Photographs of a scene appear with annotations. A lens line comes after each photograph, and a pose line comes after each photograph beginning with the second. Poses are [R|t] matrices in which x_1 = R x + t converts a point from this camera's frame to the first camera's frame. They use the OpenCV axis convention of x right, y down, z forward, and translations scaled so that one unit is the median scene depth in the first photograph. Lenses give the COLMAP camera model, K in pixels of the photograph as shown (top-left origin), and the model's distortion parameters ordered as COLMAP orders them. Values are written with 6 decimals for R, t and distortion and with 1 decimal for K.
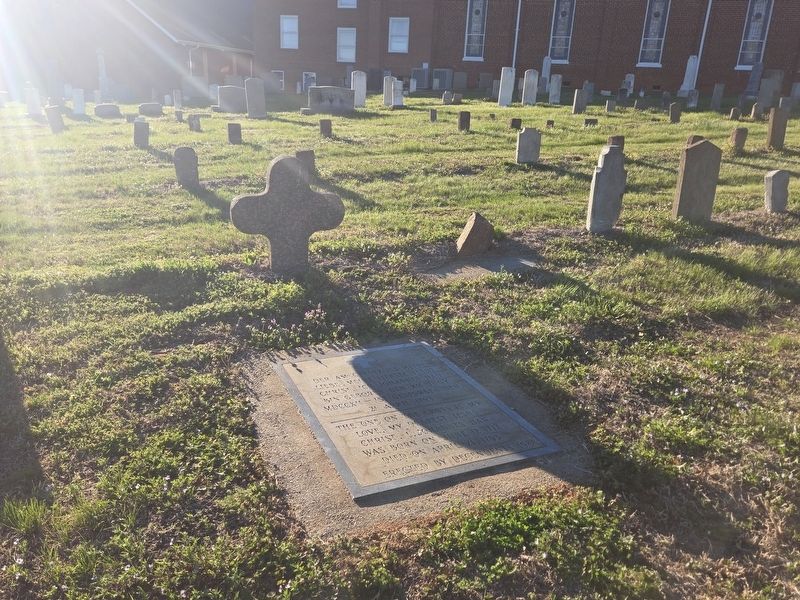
lens RADIAL K [[633.1, 0, 399.9], [0, 633.1, 300.1], [0, 0, 1]] dist [0.042814, 0.001925]
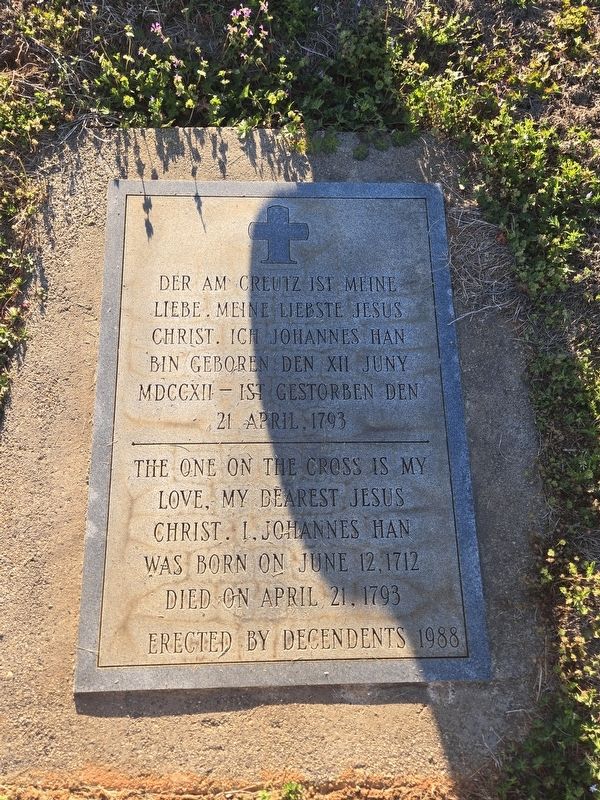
lens RADIAL K [[633.1, 0, 299.1], [0, 633.1, 399.6], [0, 0, 1]] dist [0.042814, 0.001925]
pose [[0.918540, 0.375358, -0.124058, 0.063462], [-0.109636, 0.543370, 0.832303, -0.246068], [0.379821, -0.750903, 0.540260, 0.661693]]
